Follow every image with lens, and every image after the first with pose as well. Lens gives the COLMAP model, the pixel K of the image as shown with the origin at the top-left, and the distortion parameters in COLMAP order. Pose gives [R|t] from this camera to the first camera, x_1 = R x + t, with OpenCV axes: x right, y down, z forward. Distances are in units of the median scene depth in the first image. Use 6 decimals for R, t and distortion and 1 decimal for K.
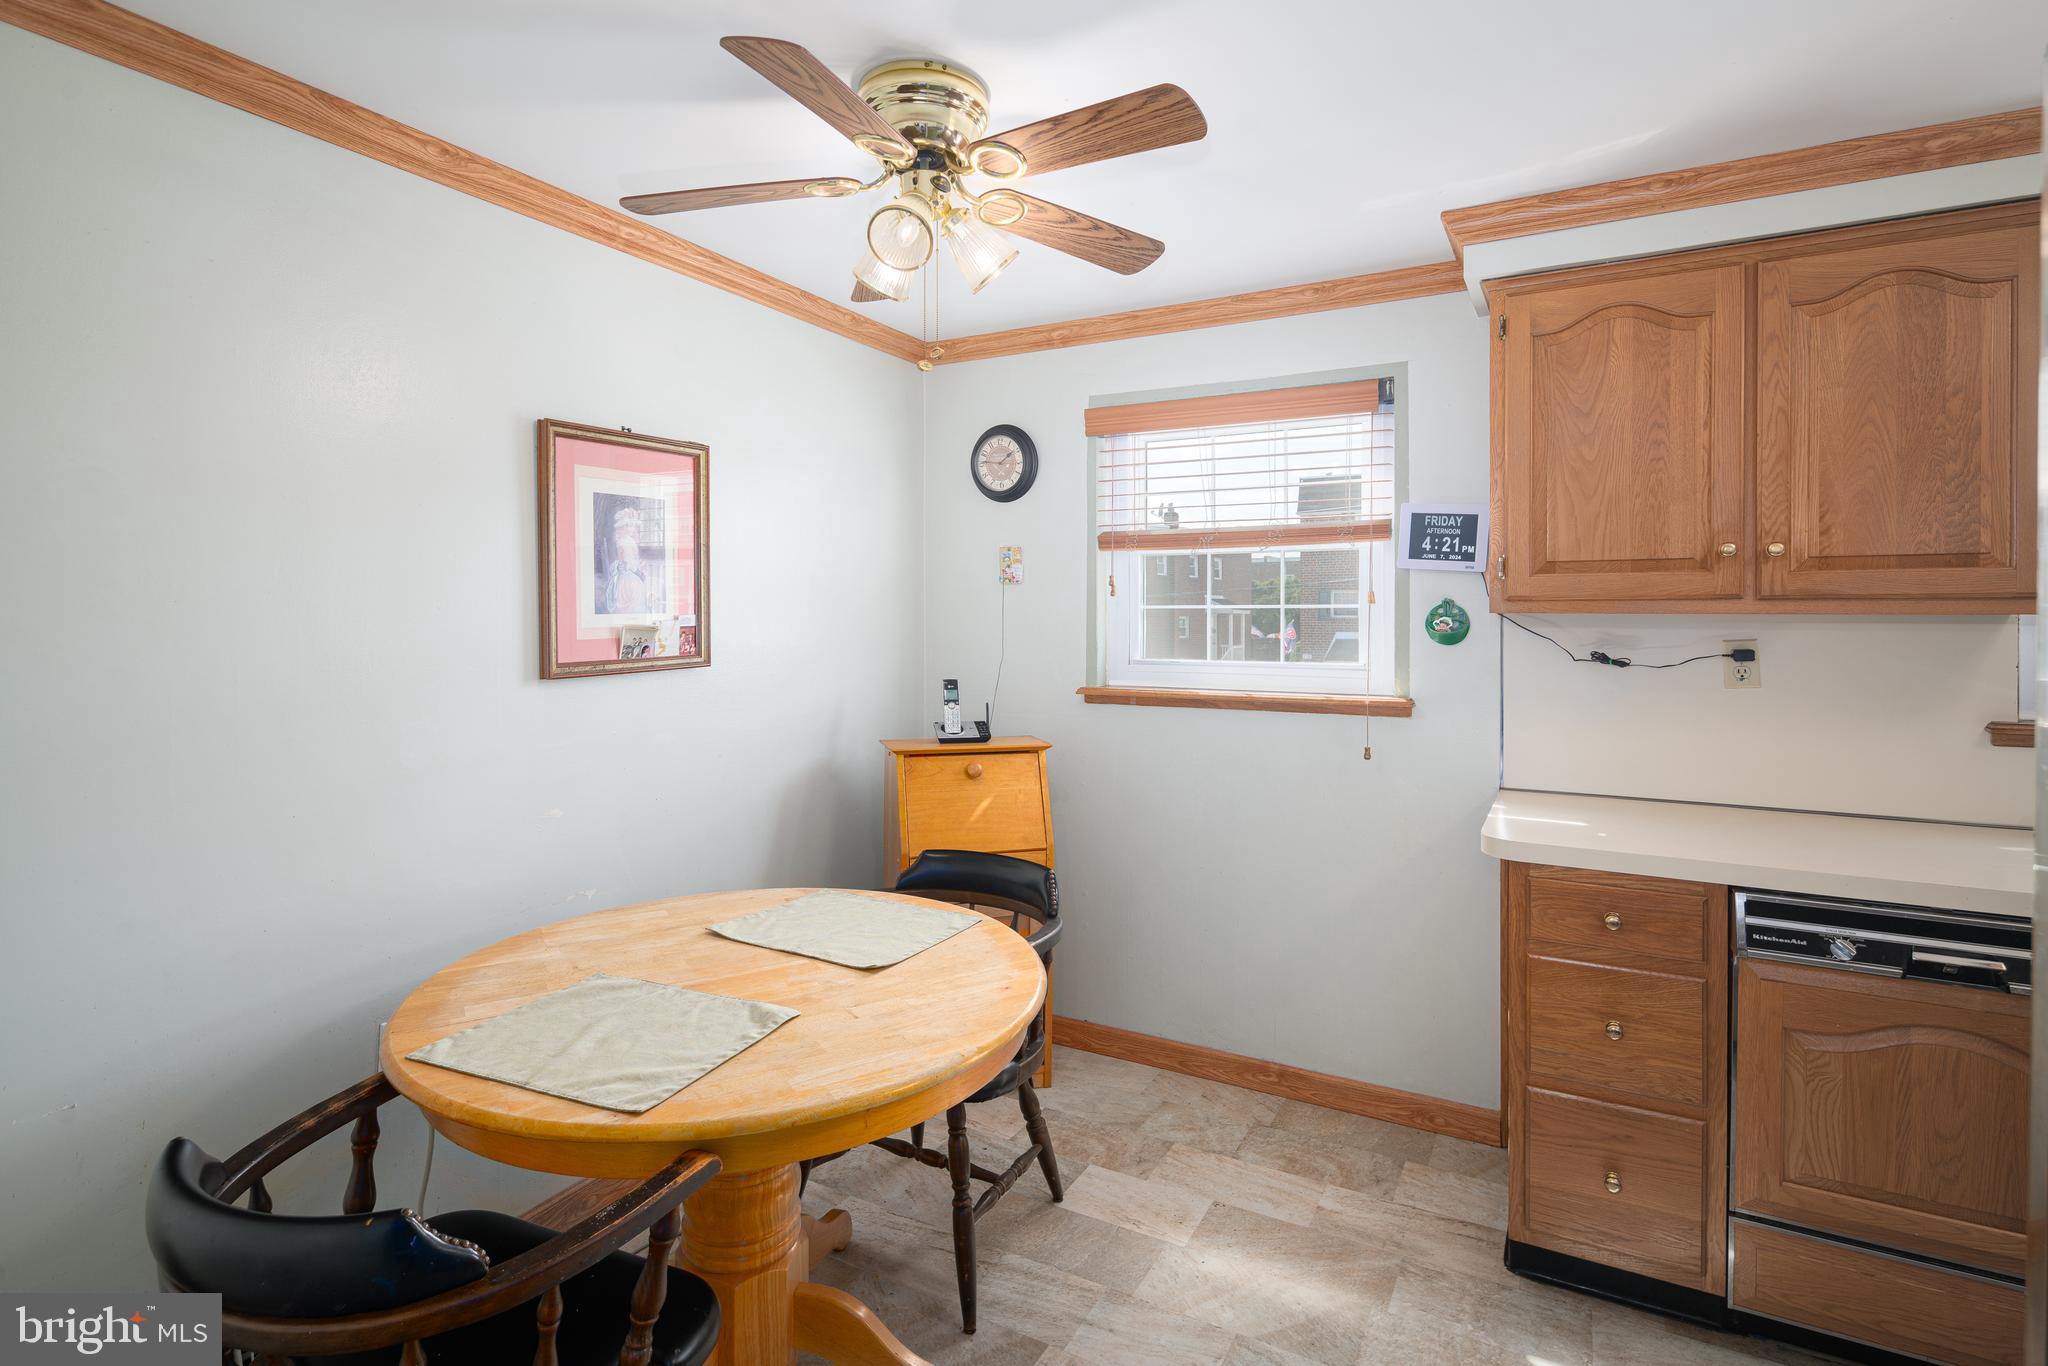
lens RADIAL K [[983.5, 0, 1029.4], [0, 983.5, 618.5], [0, 0, 1]] dist [0.000662, -0.001234]
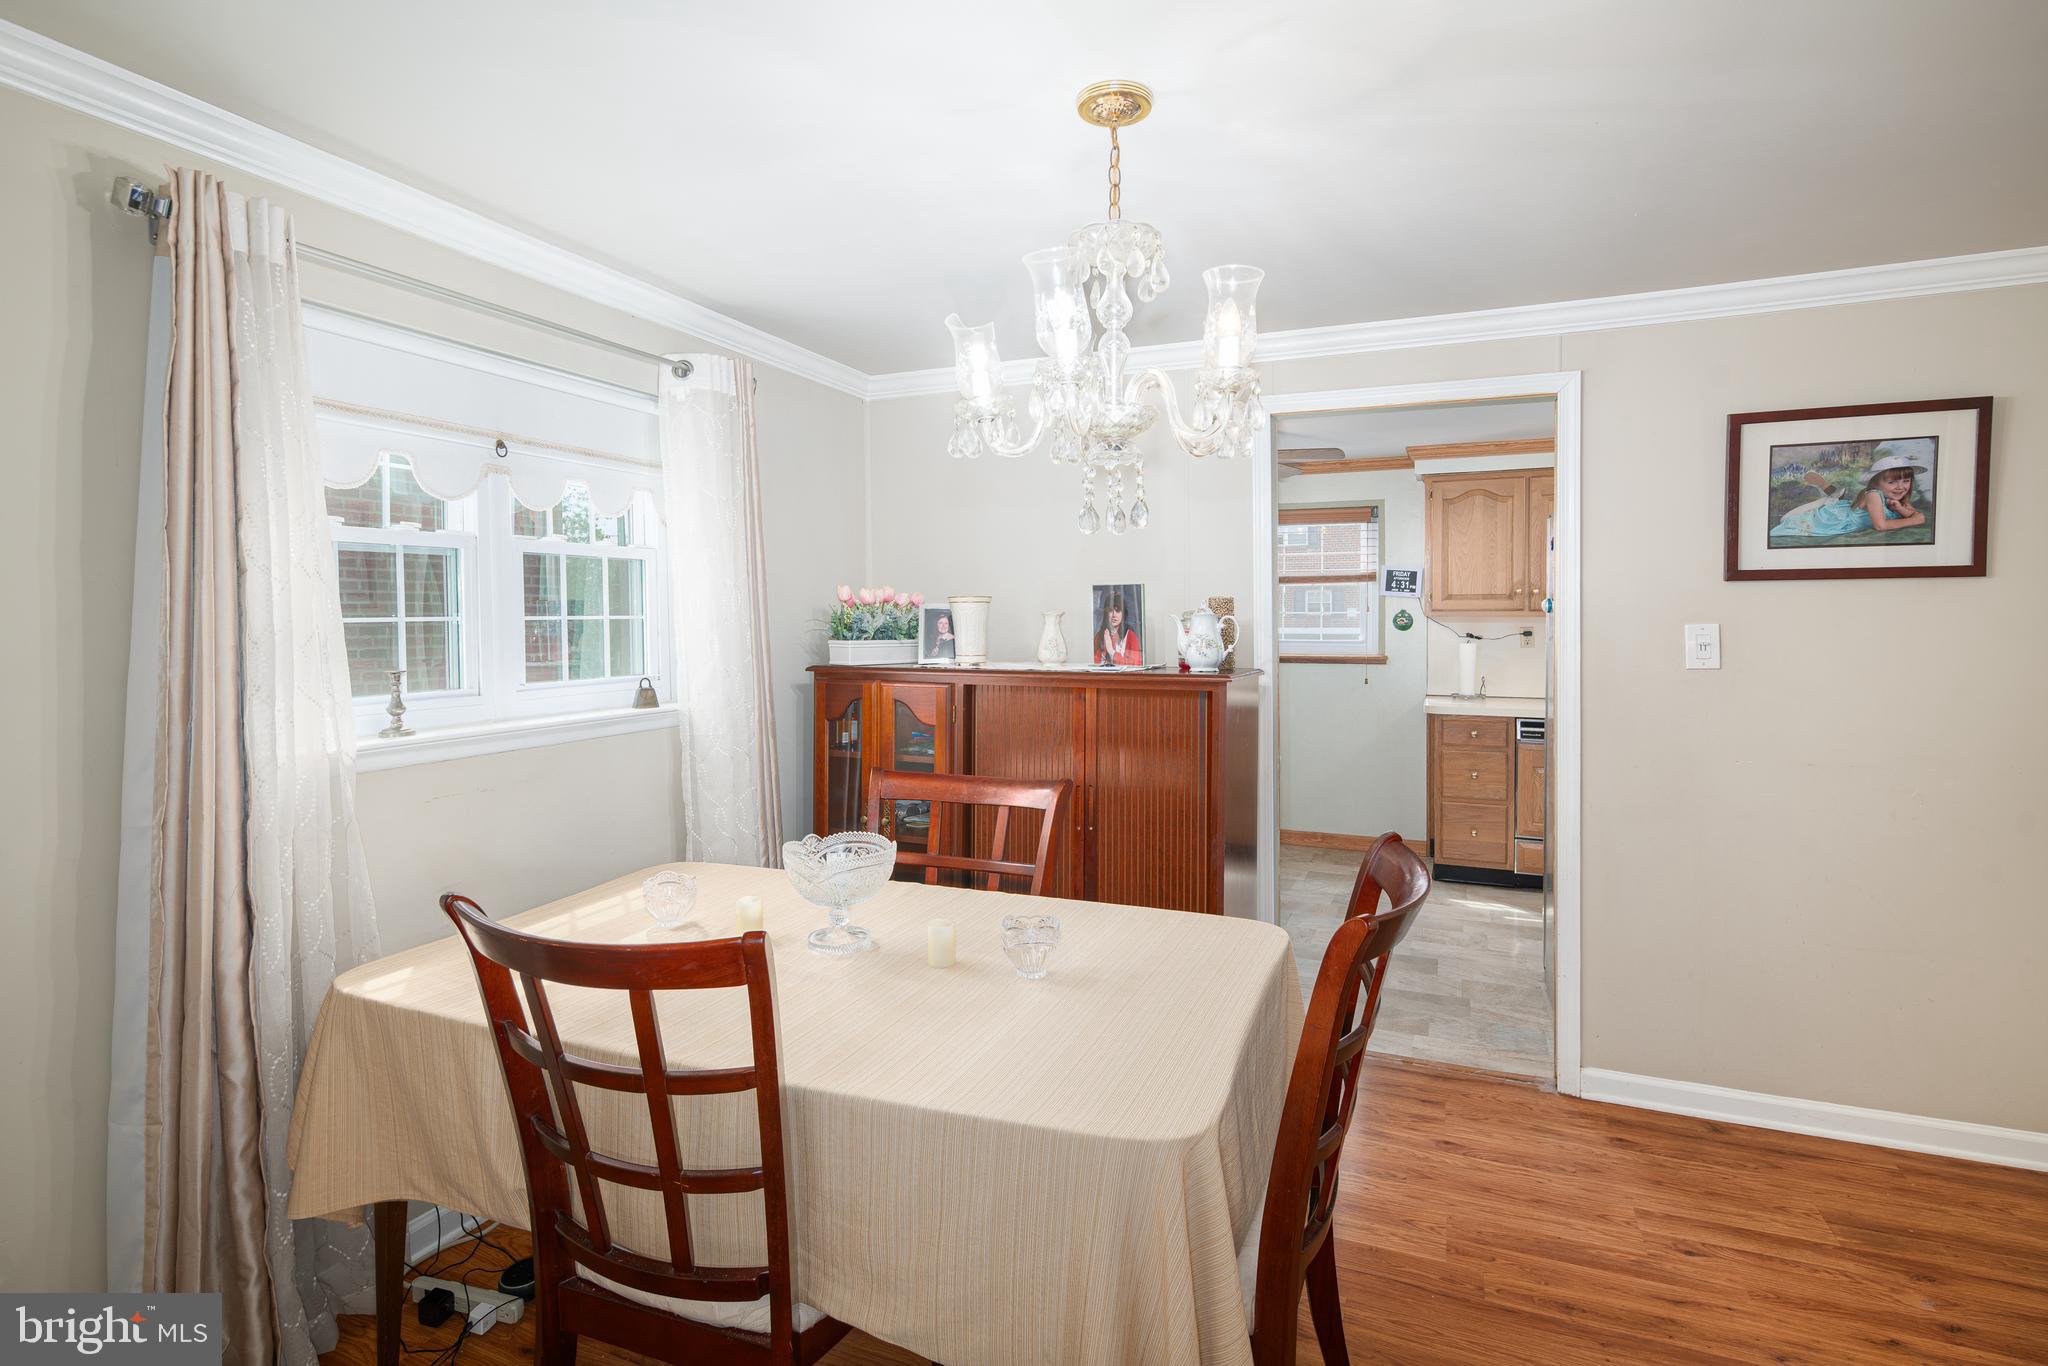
lens RADIAL K [[997.3, 0, 1022.2], [0, 997.3, 632.3], [0, 0, 1]] dist [0.000959, -0.002696]
pose [[0.994415, -0.005962, 0.105372, -0.714724], [0.004427, 0.999881, 0.014801, -0.007052], [-0.105448, -0.014251, 0.994323, -1.222975]]
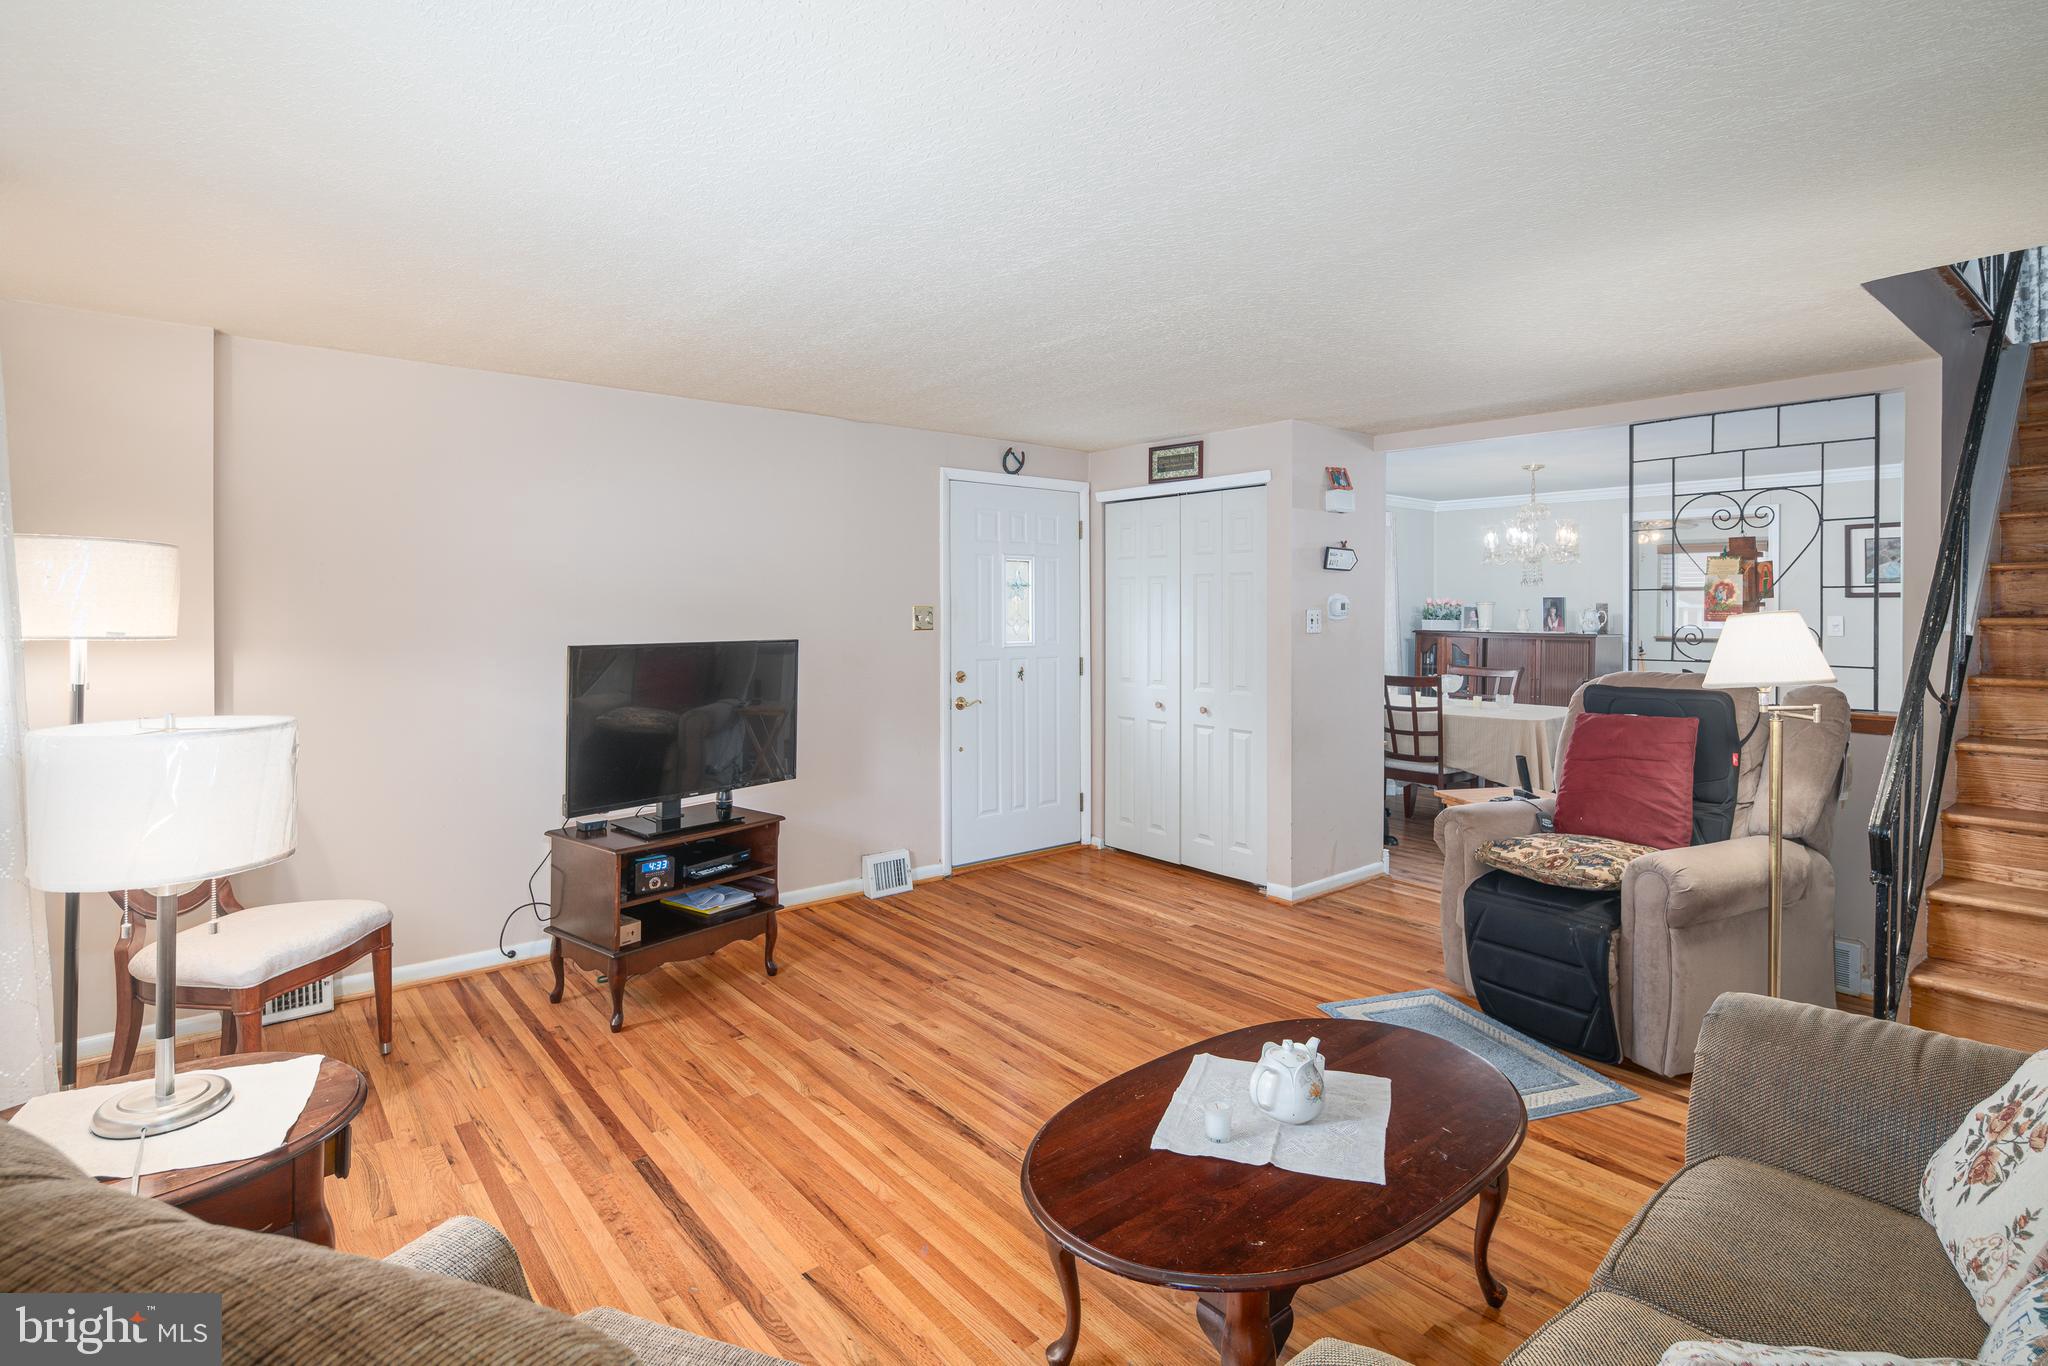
lens RADIAL K [[997.3, 0, 1022.2], [0, 997.3, 632.3], [0, 0, 1]] dist [0.000959, -0.002696]
pose [[0.932648, 0.009101, -0.360672, -0.882909], [-0.002585, 0.999825, 0.018545, 0.006933], [0.360778, -0.016364, 0.932508, -3.513311]]
